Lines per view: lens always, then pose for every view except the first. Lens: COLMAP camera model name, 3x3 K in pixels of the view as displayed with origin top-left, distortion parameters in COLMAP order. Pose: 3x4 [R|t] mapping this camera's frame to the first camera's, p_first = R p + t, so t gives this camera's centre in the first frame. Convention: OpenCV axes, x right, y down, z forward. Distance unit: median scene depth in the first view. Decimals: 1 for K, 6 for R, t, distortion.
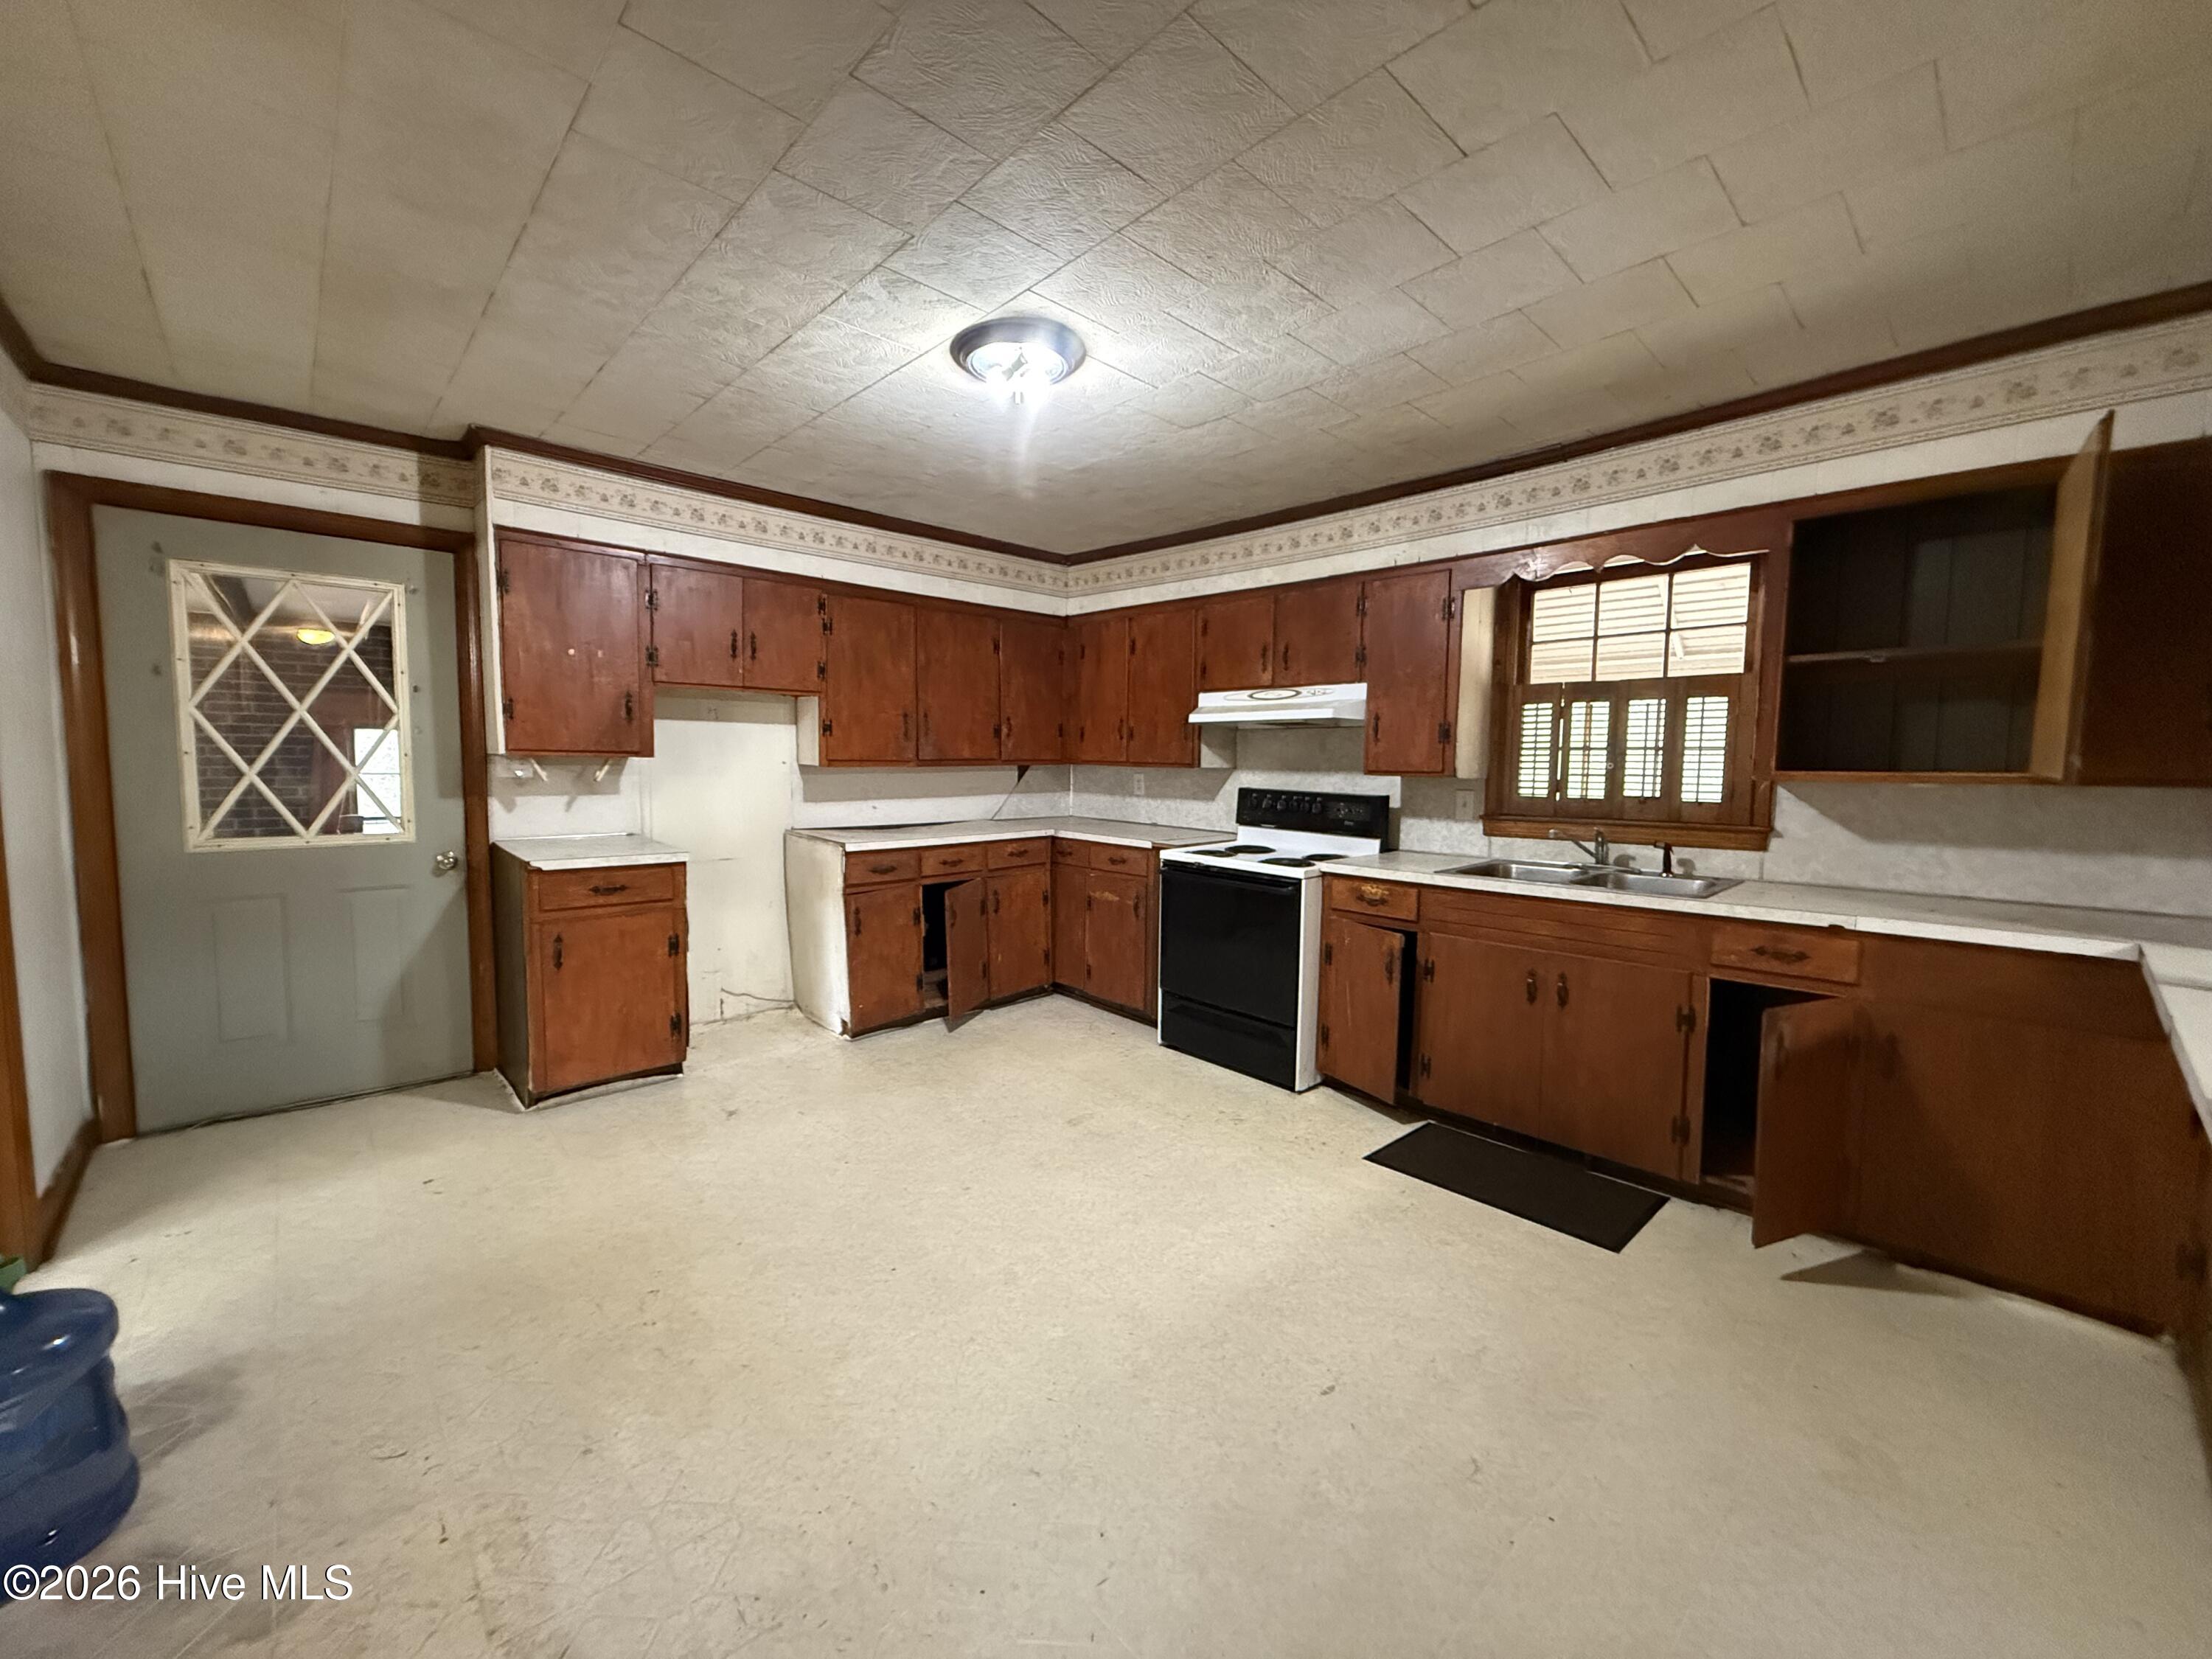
lens RADIAL K [[876.4, 0, 1102.2], [0, 876.4, 828.4], [0, 0, 1]] dist [0.000379, -0.000177]
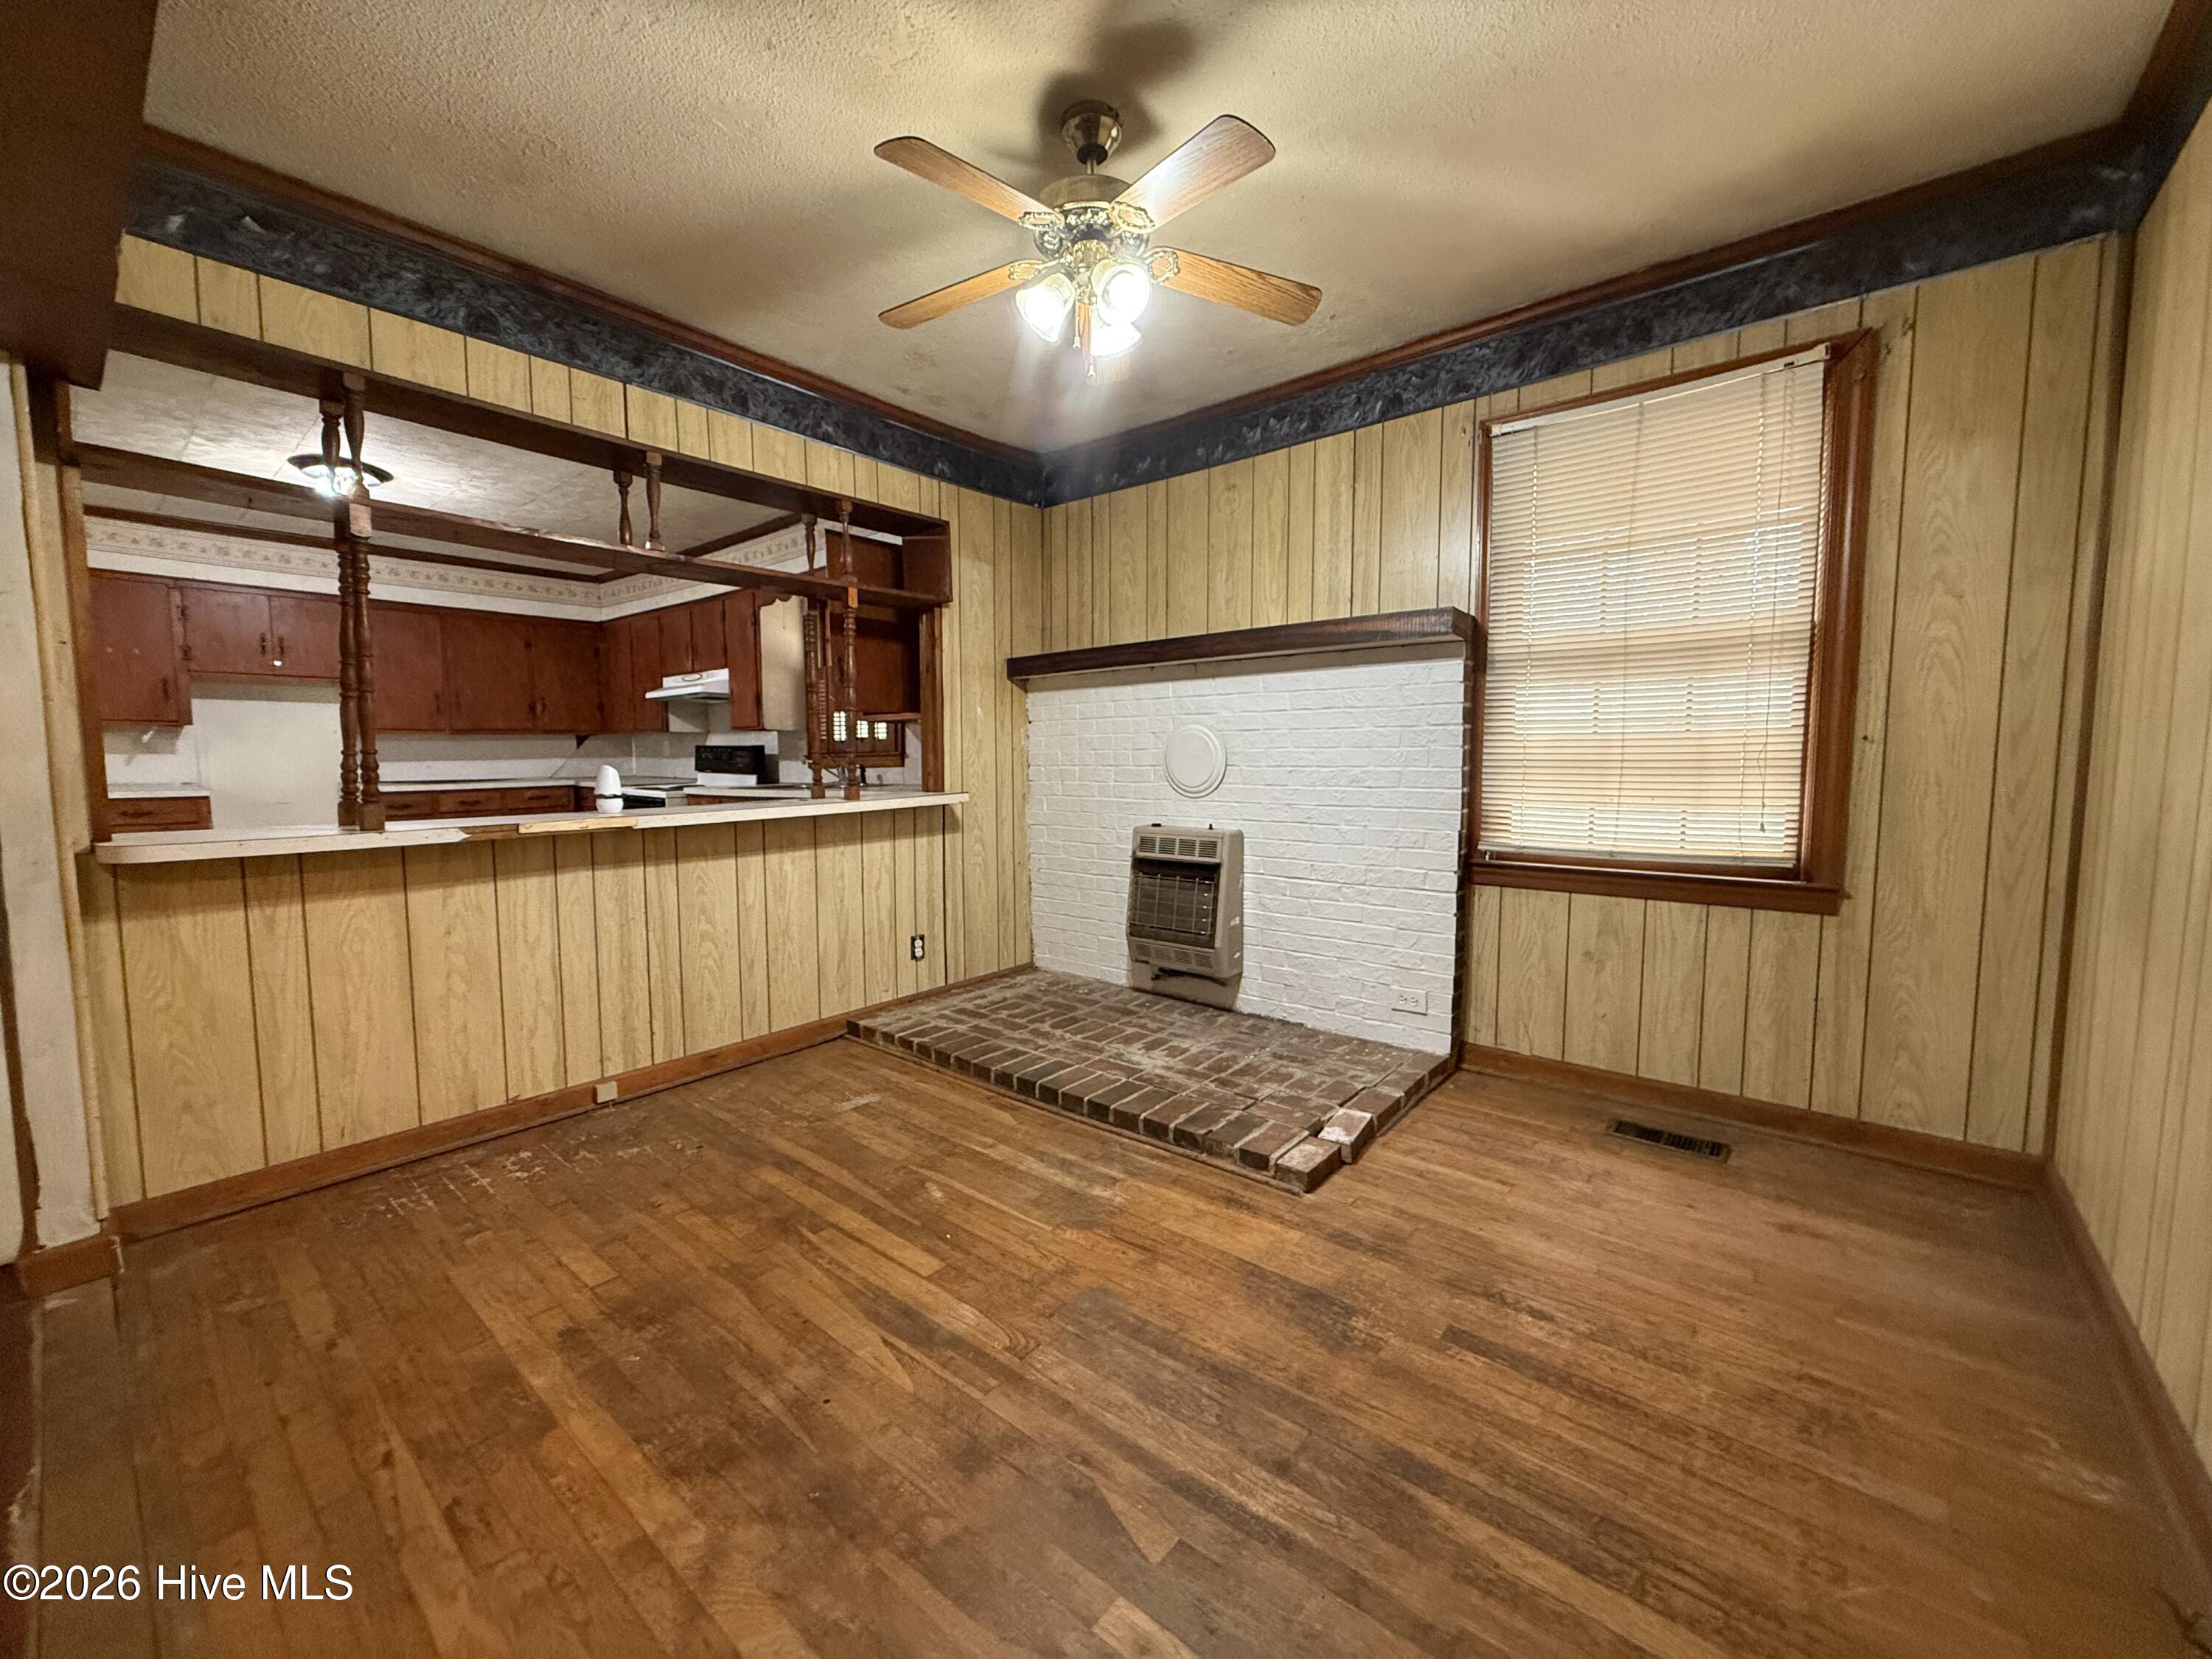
lens RADIAL K [[876.4, 0, 1102.2], [0, 876.4, 828.4], [0, 0, 1]] dist [0.000379, -0.000177]
pose [[0.992587, -0.029260, 0.117958, 0.727644], [0.028908, 0.999571, 0.004687, 0.113999], [-0.118045, -0.001243, 0.993007, -0.537567]]
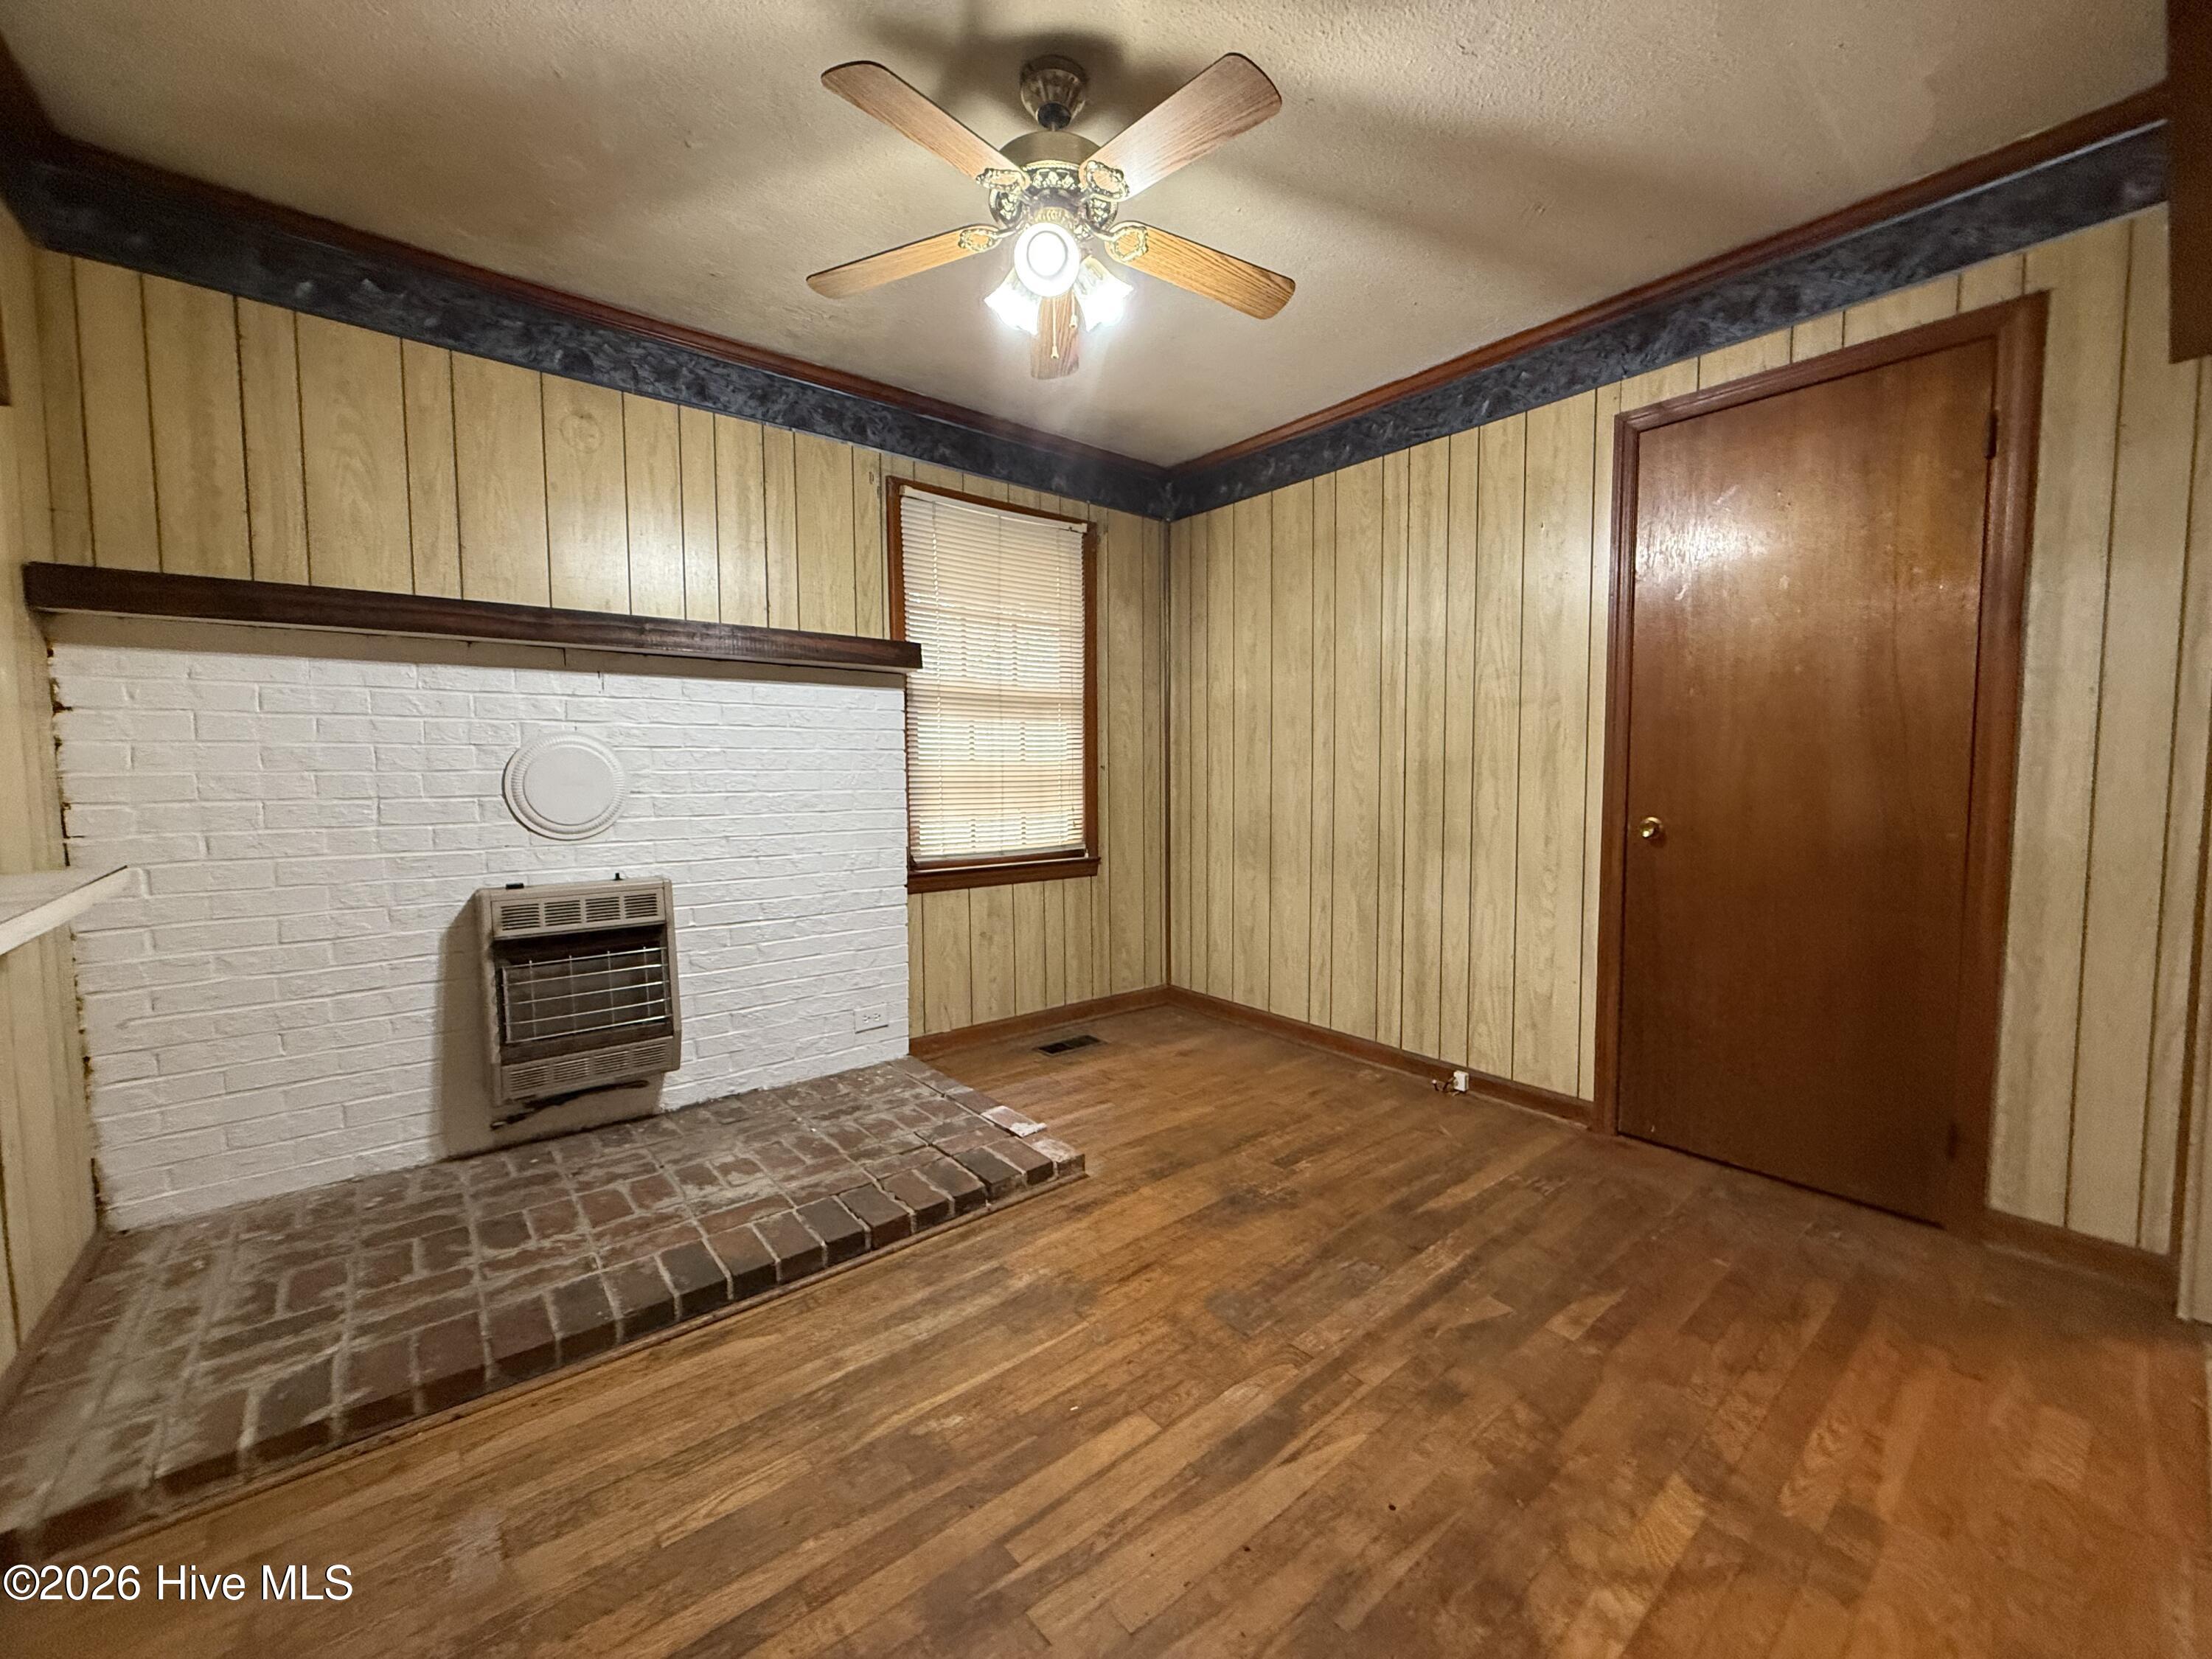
lens RADIAL K [[876.4, 0, 1102.2], [0, 876.4, 828.4], [0, 0, 1]] dist [0.000379, -0.000177]
pose [[0.064335, -0.077689, 0.994900, 0.308468], [0.086609, 0.993638, 0.071990, 0.066867], [-0.994163, 0.081536, 0.070654, -0.060764]]
